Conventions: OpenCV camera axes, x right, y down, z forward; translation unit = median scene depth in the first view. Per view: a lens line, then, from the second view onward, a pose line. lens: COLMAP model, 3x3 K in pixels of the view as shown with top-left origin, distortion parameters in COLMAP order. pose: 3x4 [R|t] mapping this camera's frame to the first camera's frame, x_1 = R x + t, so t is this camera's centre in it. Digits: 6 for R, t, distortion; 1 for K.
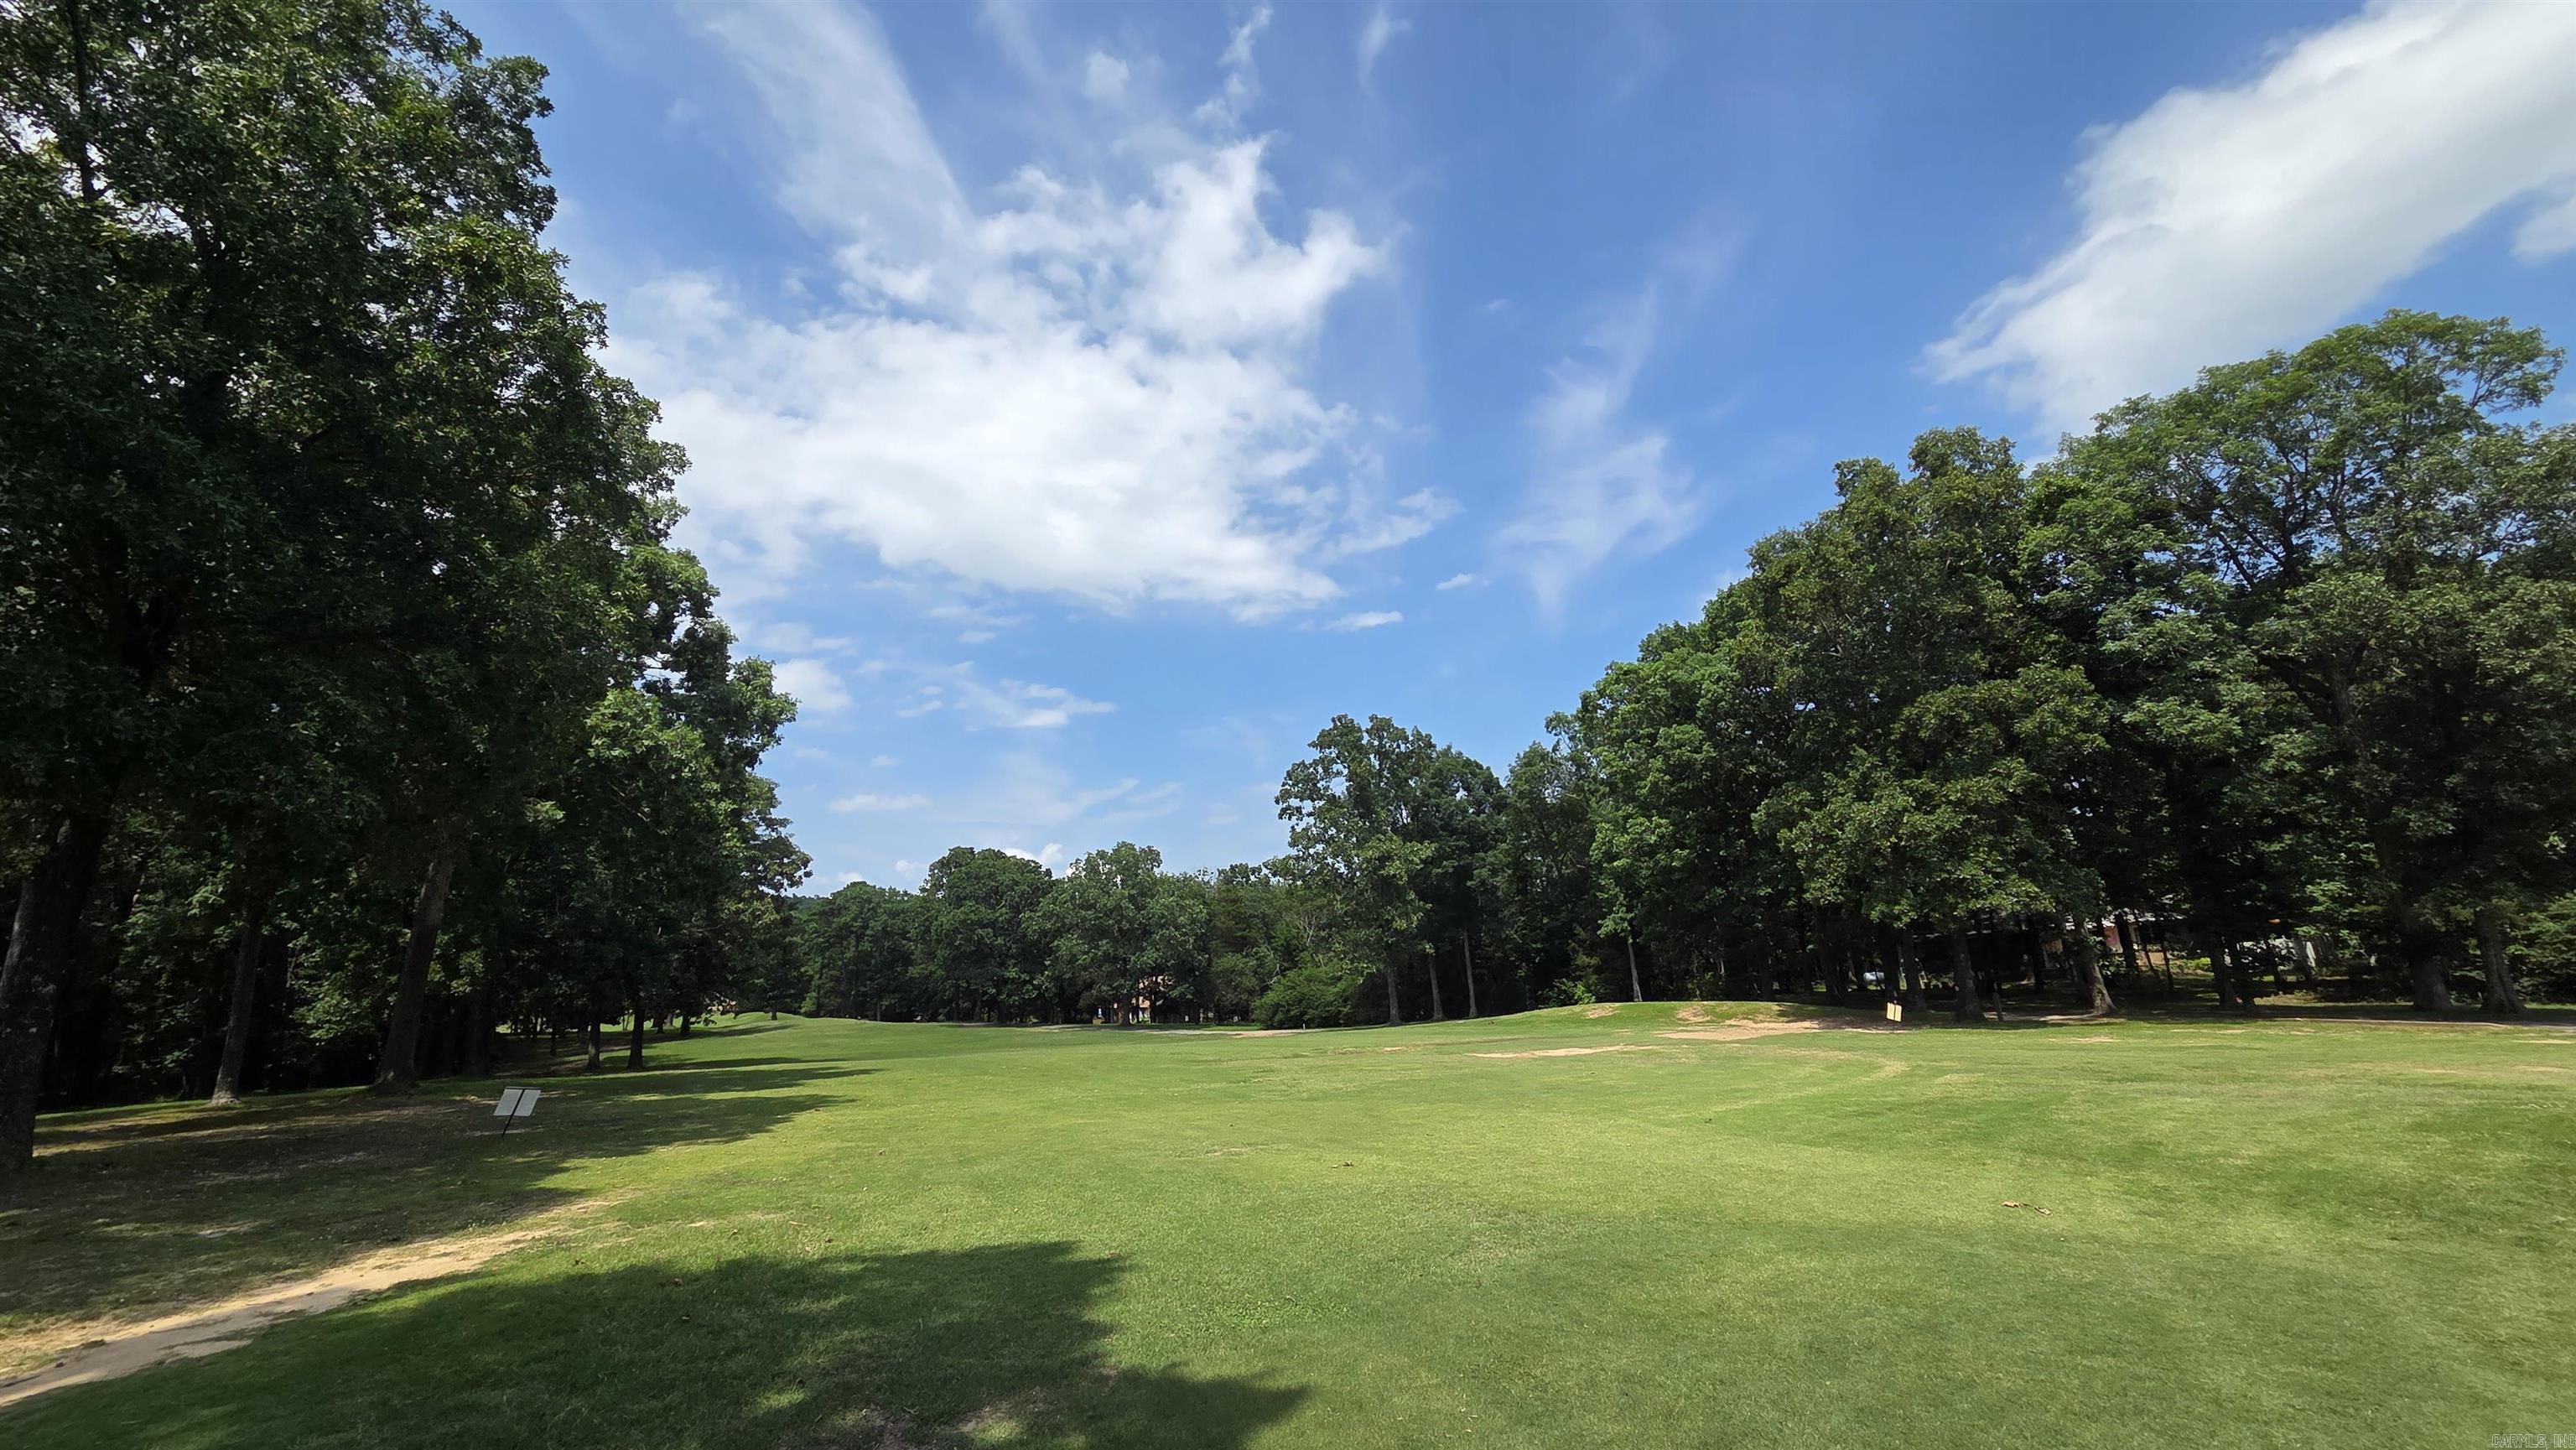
lens RADIAL K [[1047.5, 0, 1297.7], [0, 1047.5, 724.4], [0, 0, 1]] dist [0.006790, -0.000060]
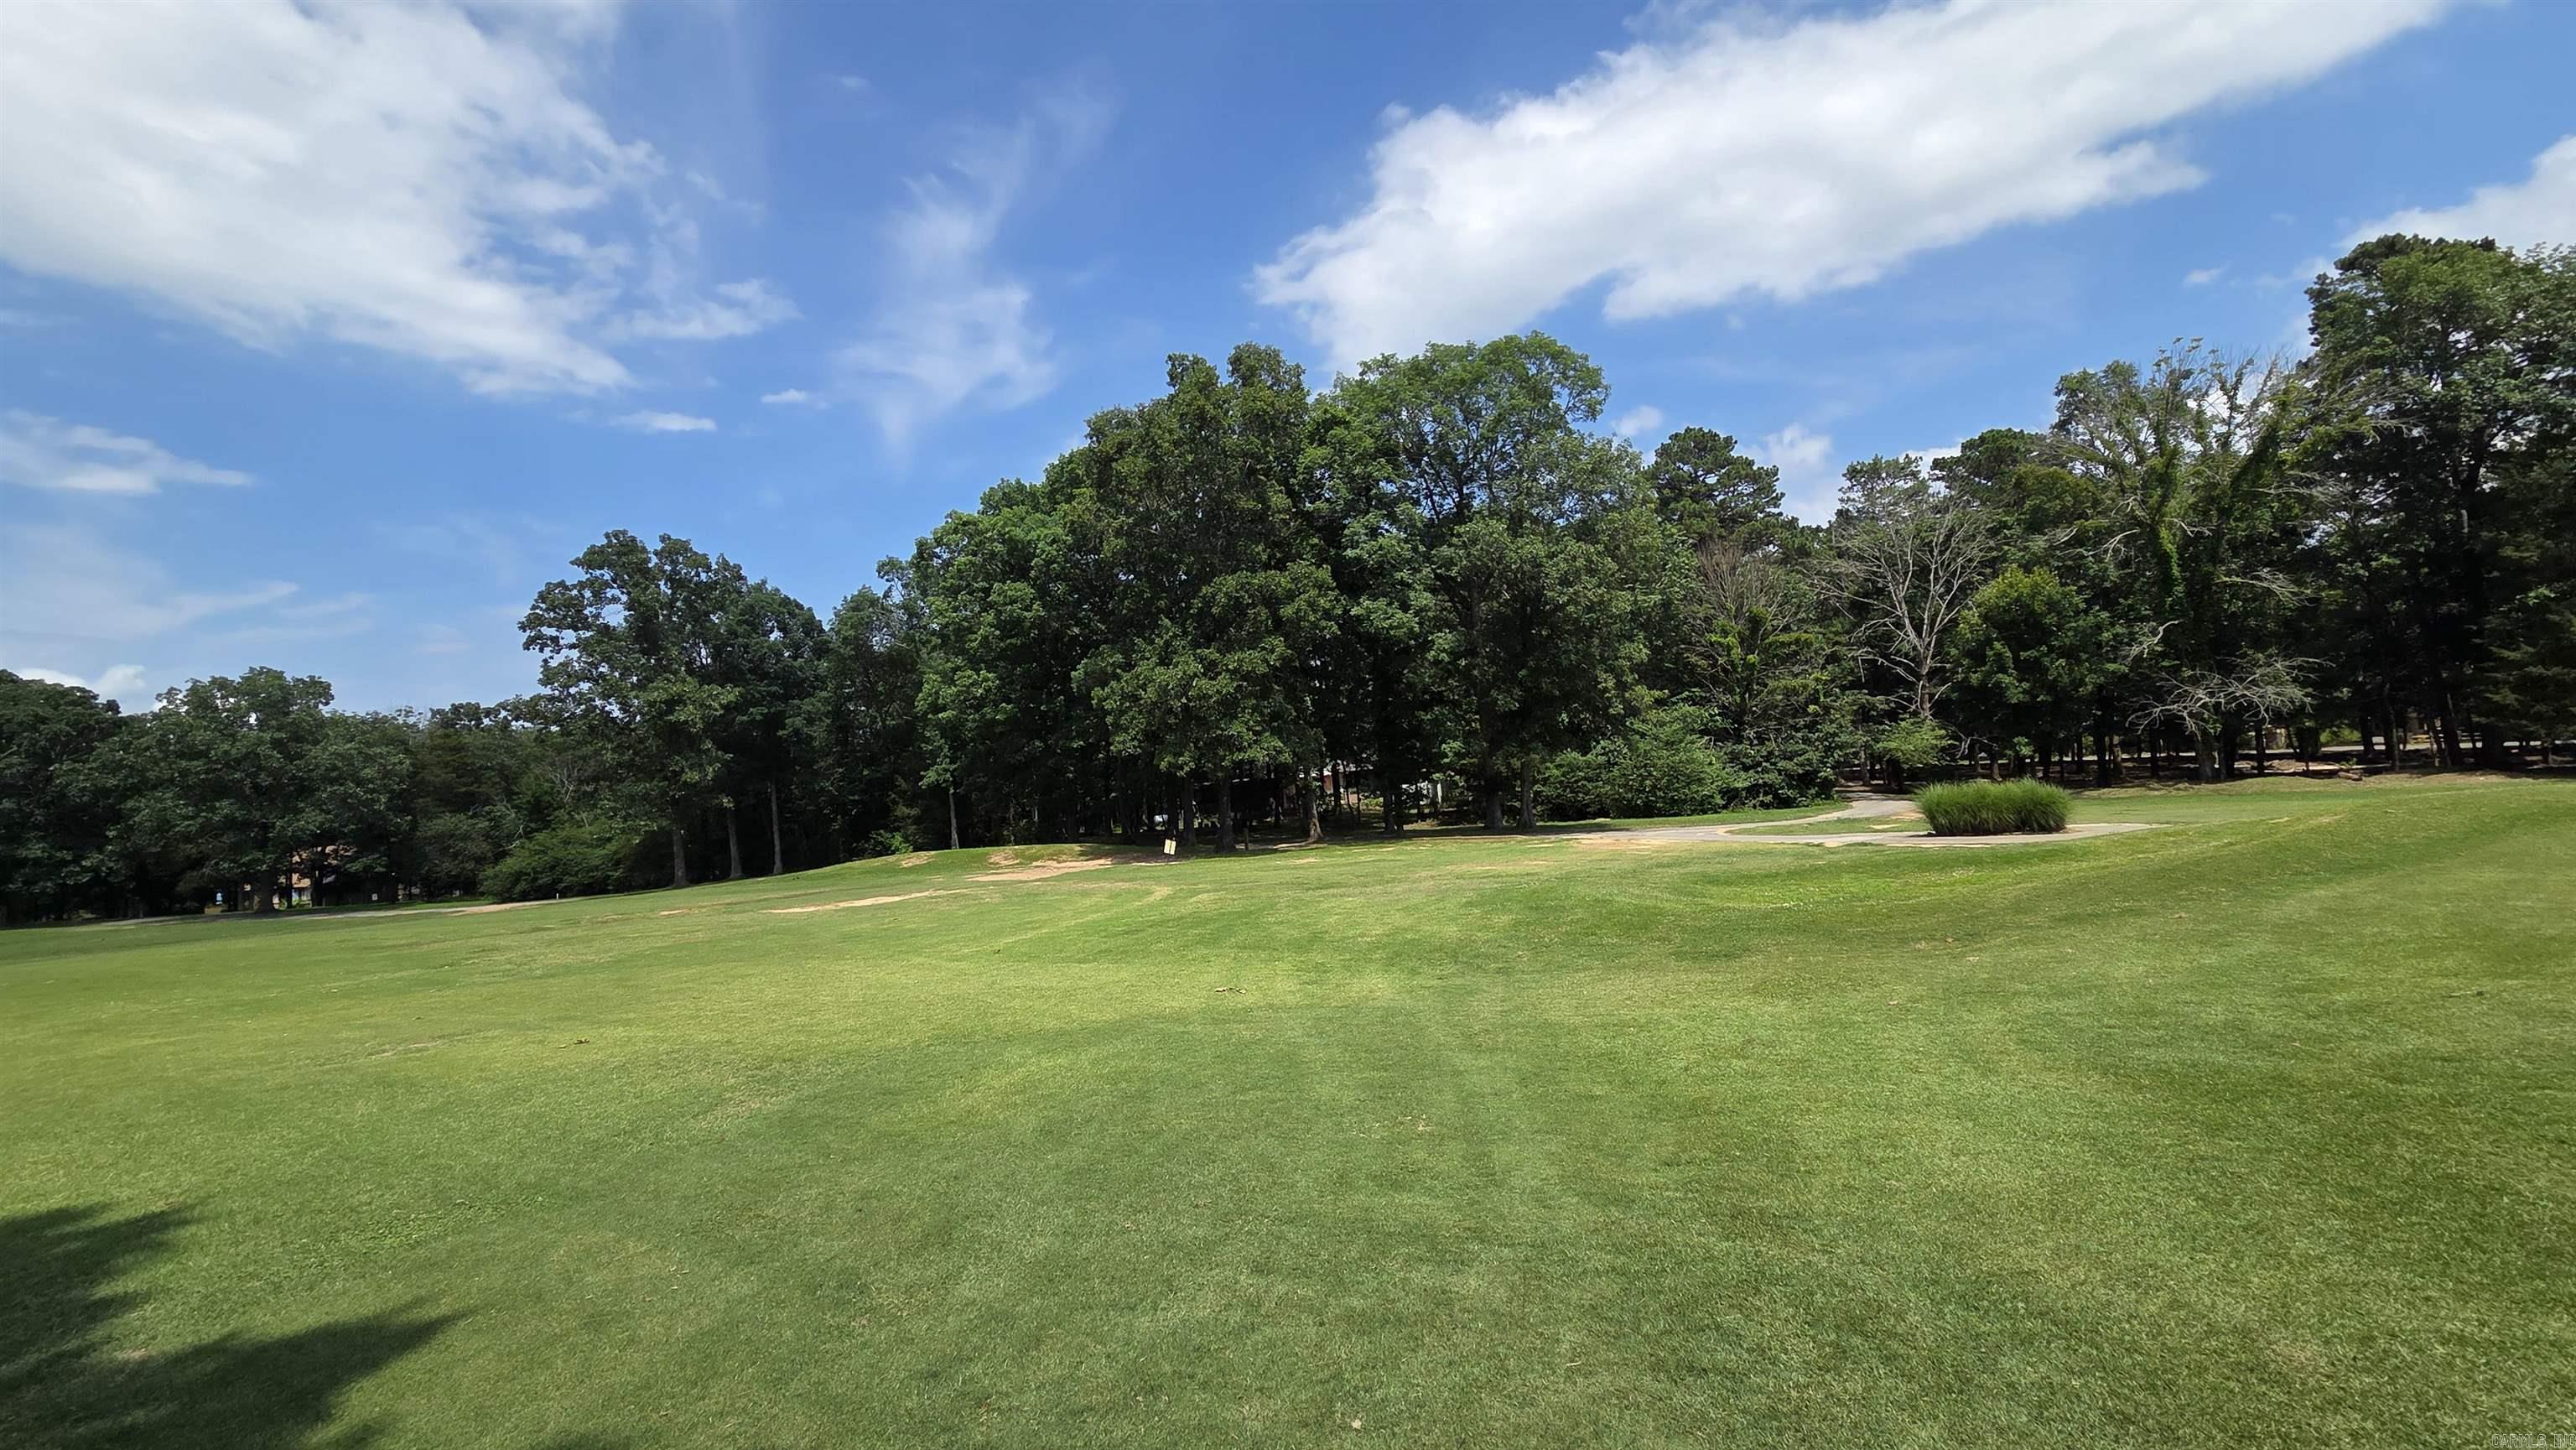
lens RADIAL K [[1044.9, 0, 1294.5], [0, 1044.9, 723.0], [0, 0, 1]] dist [0.000457, 0.000146]
pose [[0.817968, 0.024558, 0.574739, 0.006628], [-0.102833, 0.989238, 0.104081, 0.001766], [-0.565998, -0.144237, 0.811691, -0.000058]]
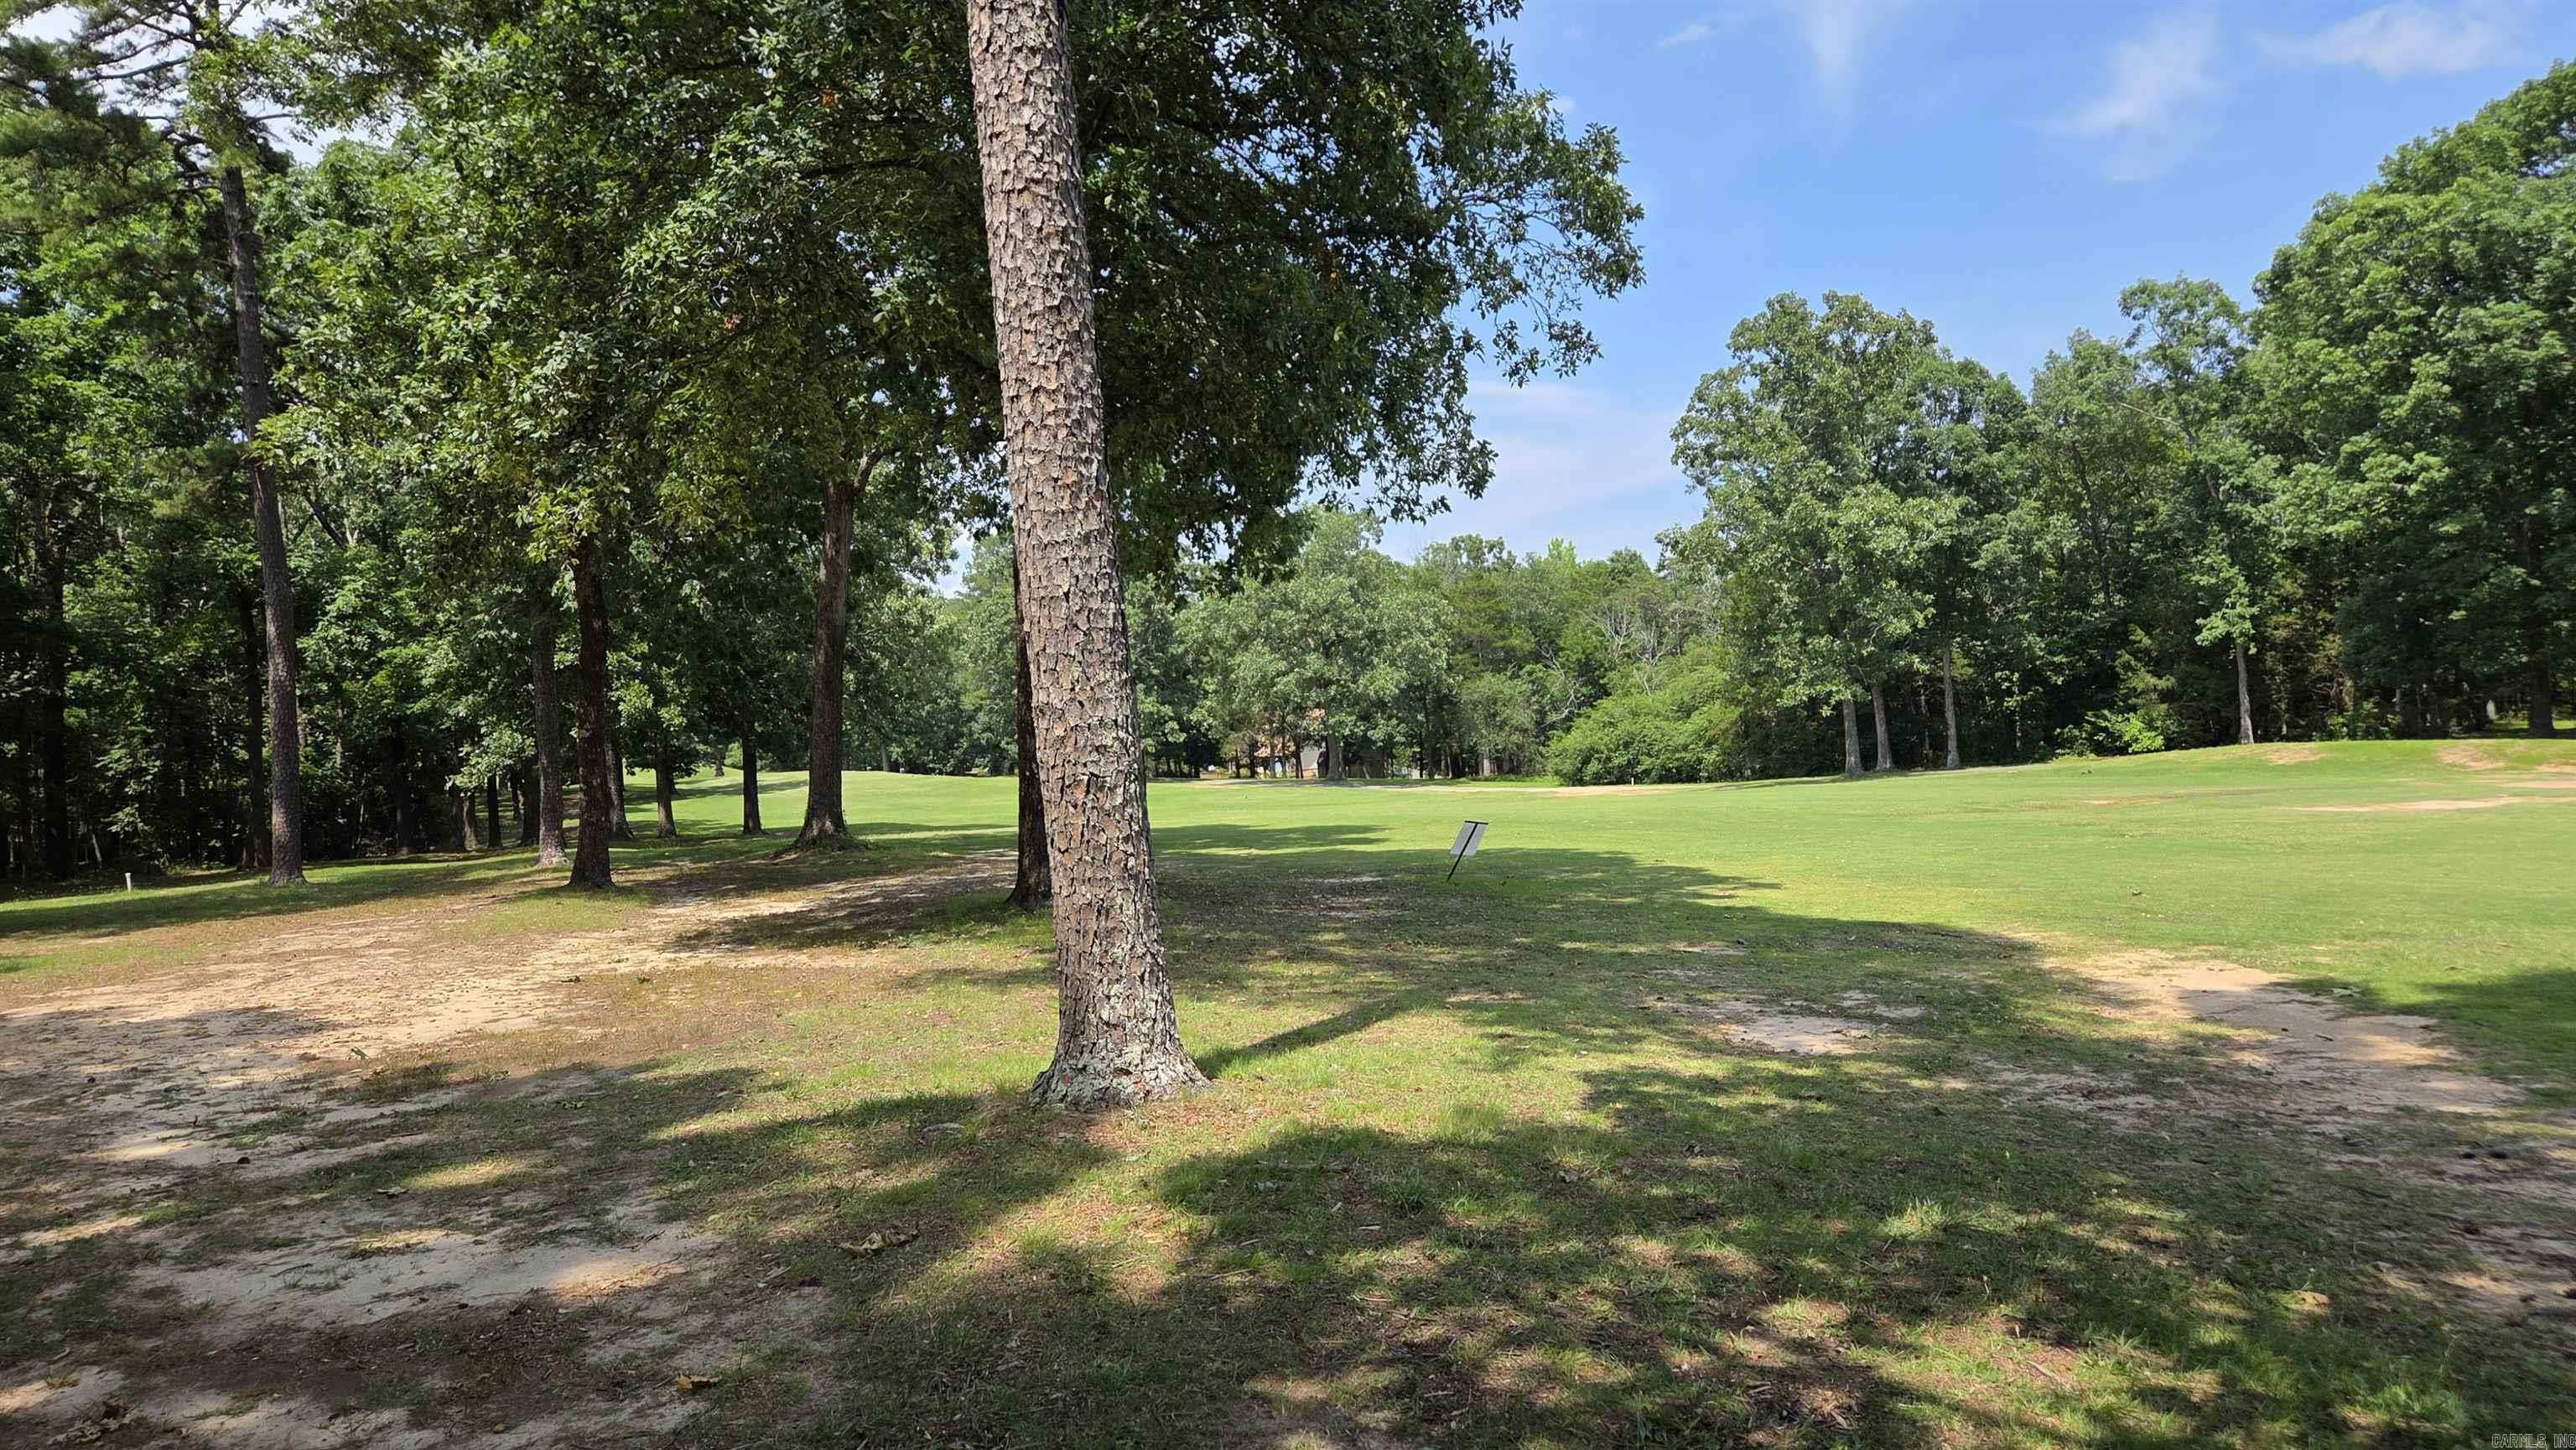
lens RADIAL K [[1712.2, 0, 1283.0], [0, 1712.2, 716.2], [0, 0, 1]] dist [0.092142, -0.077410]
pose [[0.999545, -0.001850, -0.030093, -0.280836], [0.008894, 0.971793, 0.235666, -0.012042], [0.028808, -0.235826, 0.971368, -0.066408]]
